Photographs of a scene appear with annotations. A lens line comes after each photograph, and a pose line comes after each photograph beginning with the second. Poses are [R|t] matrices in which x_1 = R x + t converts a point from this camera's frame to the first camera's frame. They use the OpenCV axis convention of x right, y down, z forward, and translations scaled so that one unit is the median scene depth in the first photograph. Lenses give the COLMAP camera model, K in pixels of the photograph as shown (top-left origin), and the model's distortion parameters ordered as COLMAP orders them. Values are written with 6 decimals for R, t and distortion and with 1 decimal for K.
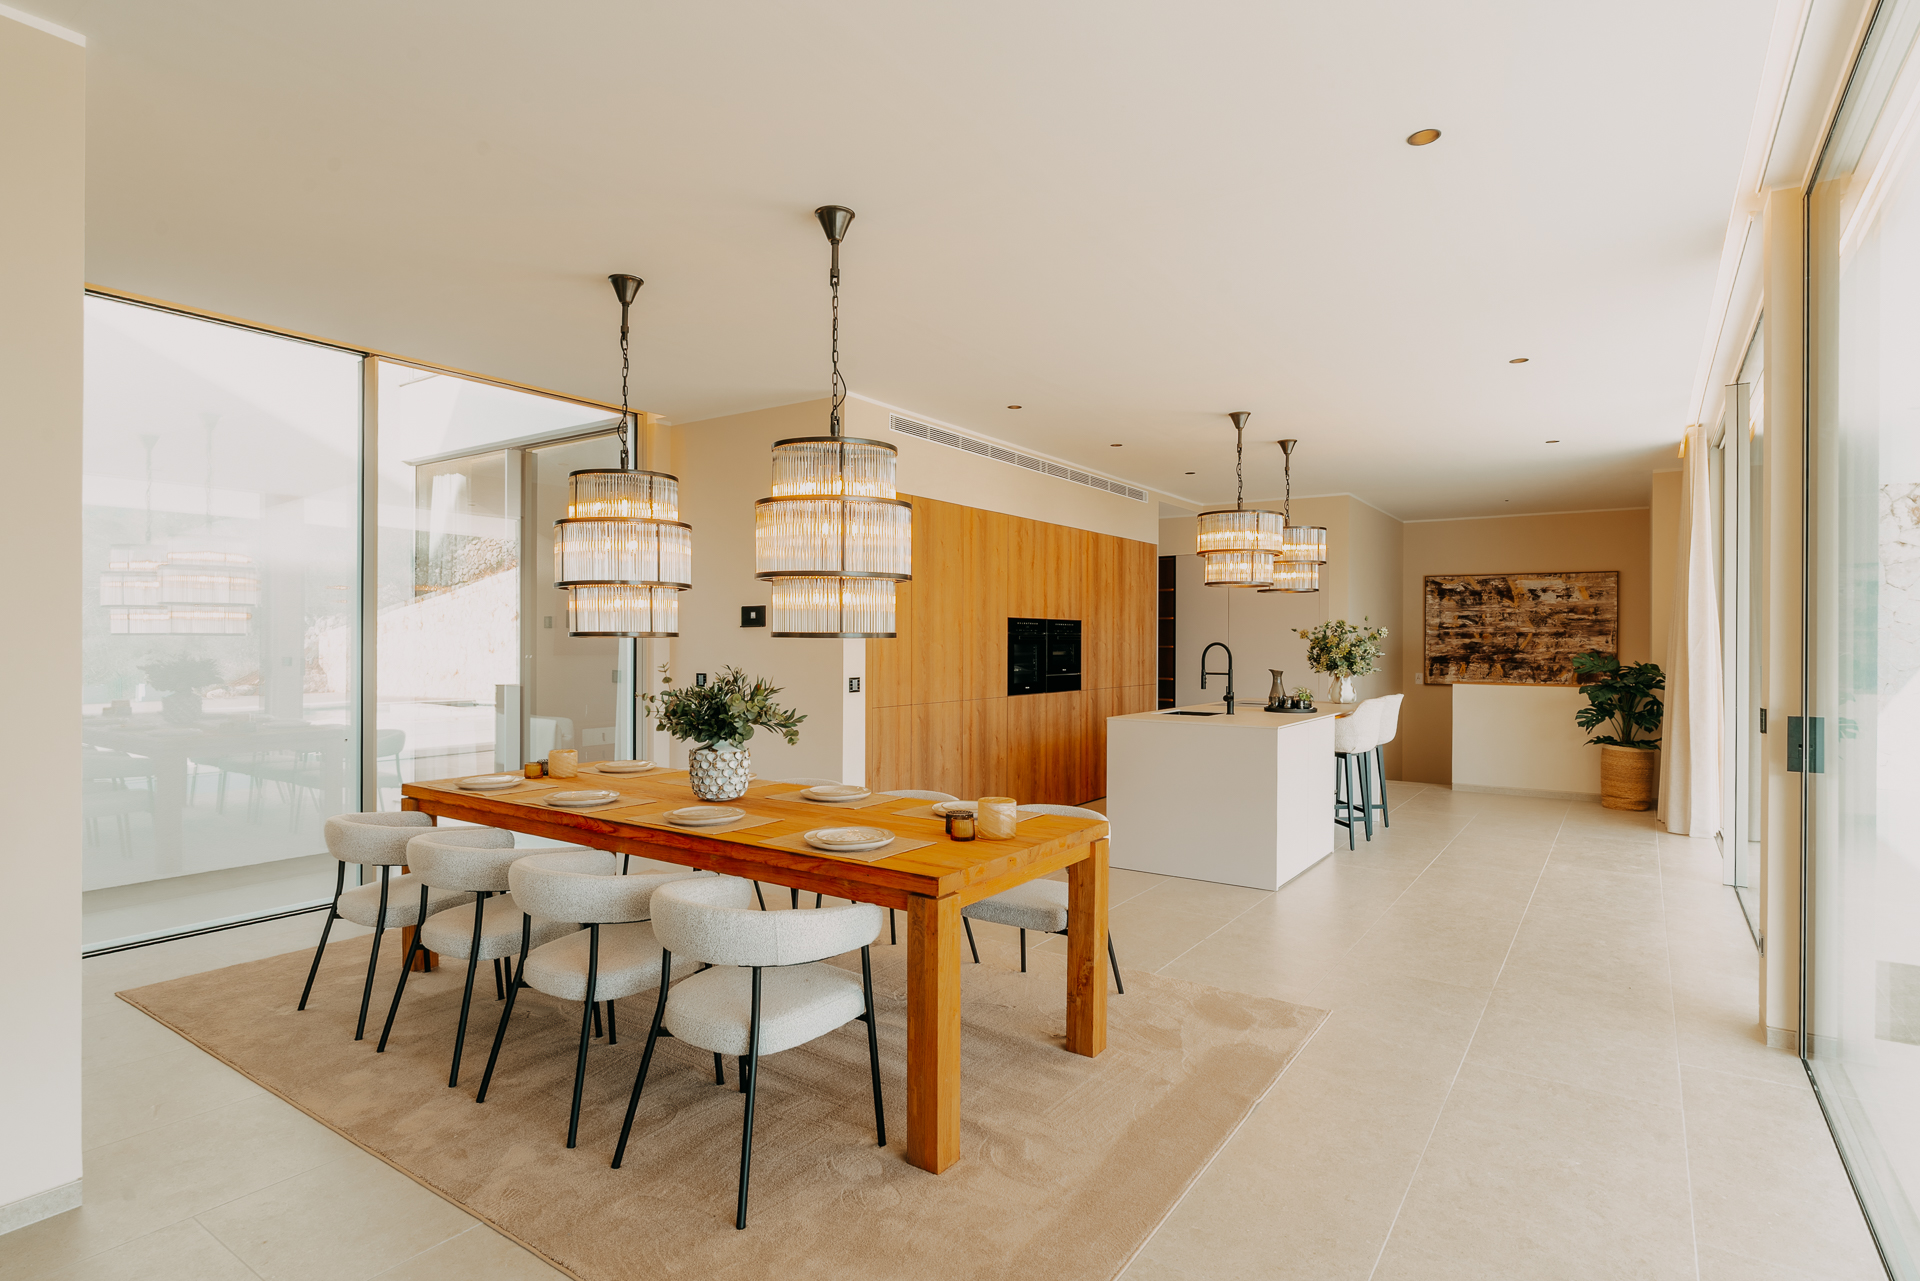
lens RADIAL K [[999.3, 0, 958.1], [0, 999.3, 668.0], [0, 0, 1]] dist [0.004901, -0.000032]
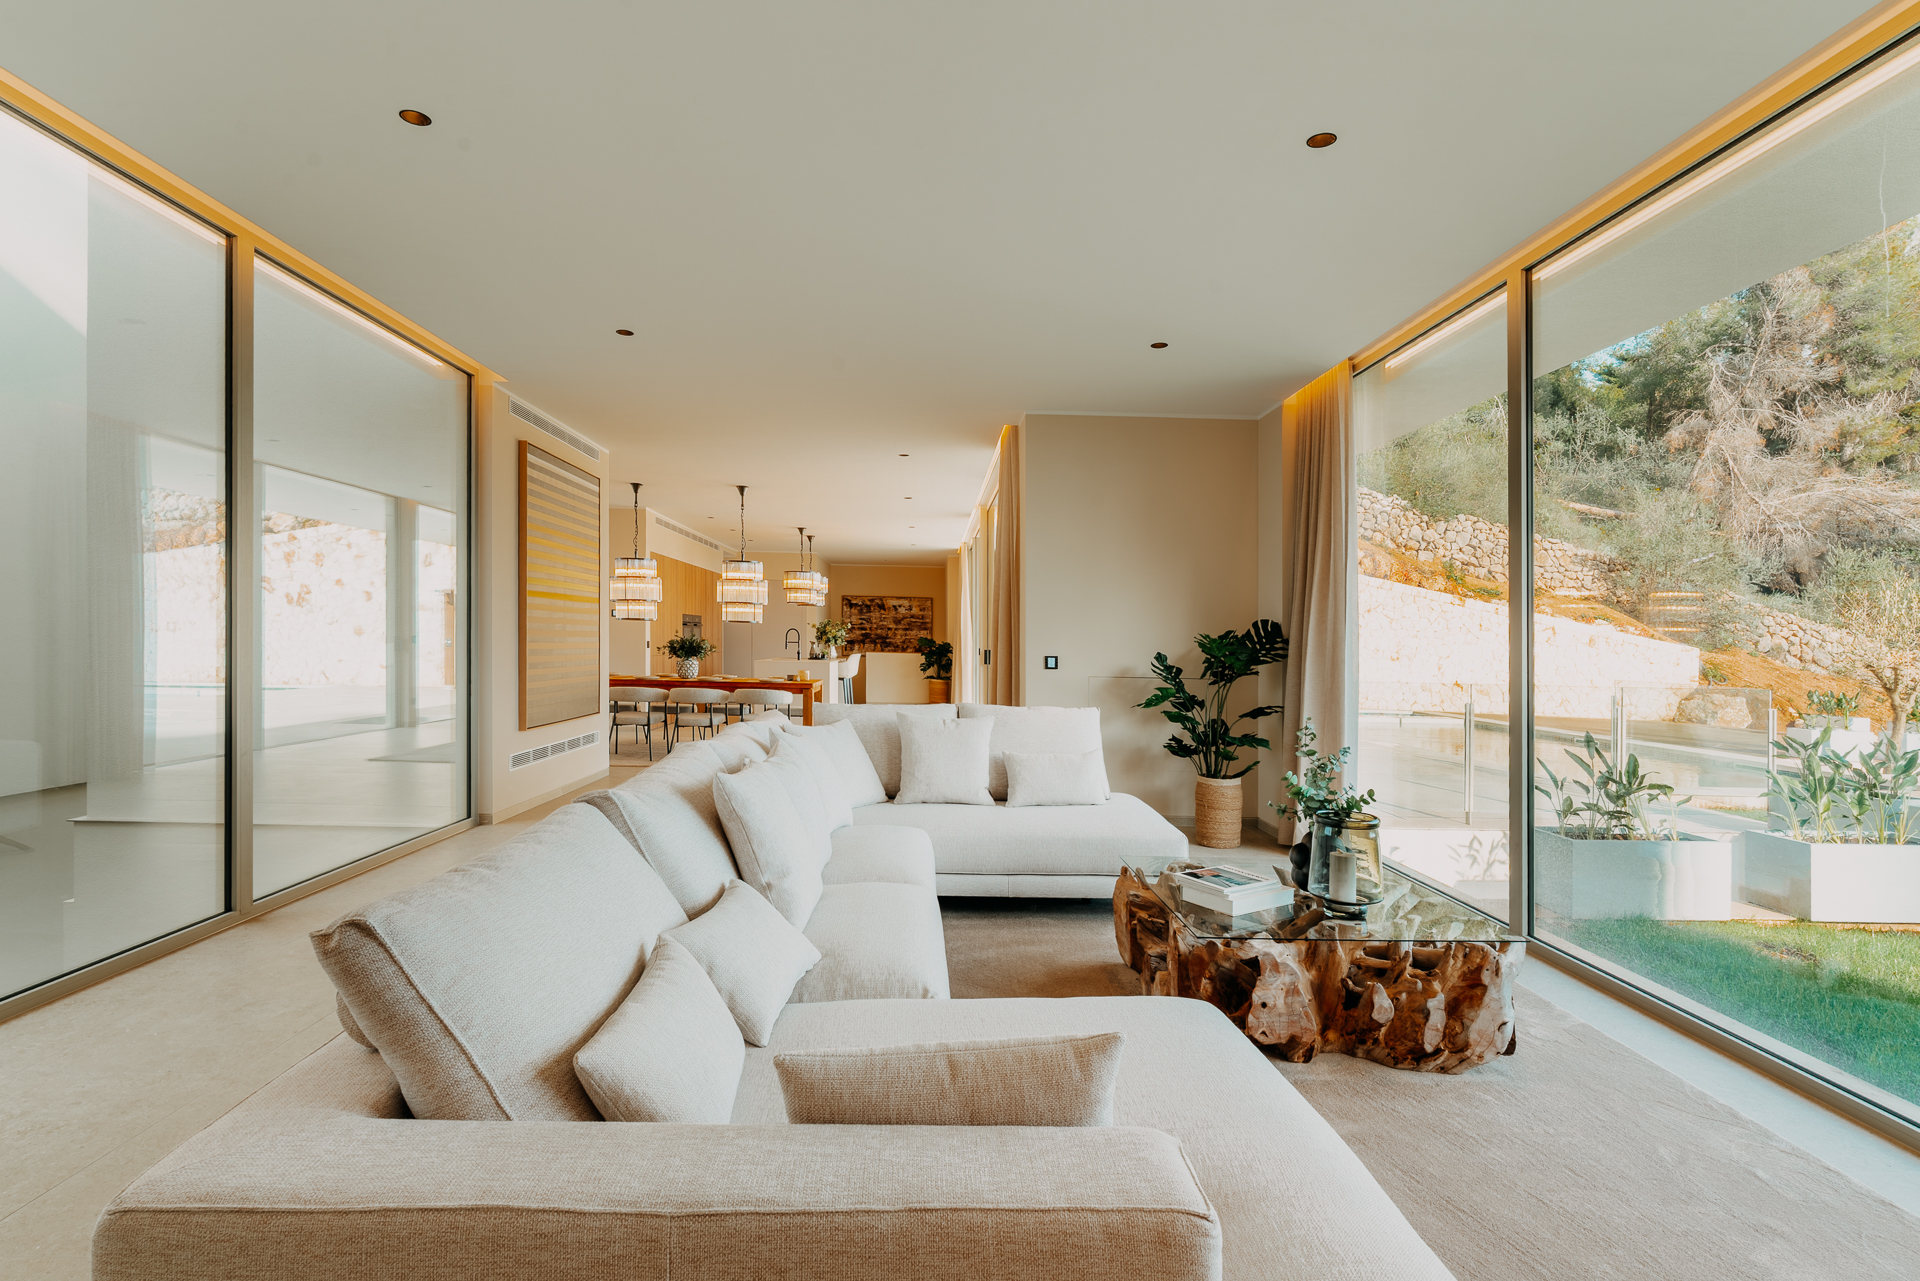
lens RADIAL K [[994.8, 0, 959.6], [0, 994.8, 646.8], [0, 0, 1]] dist [0.000142, 0.000001]
pose [[0.805640, 0.009754, 0.592325, -0.574101], [-0.001431, 0.999894, -0.014519, 0.035489], [-0.592403, 0.010850, 0.805568, -0.768388]]
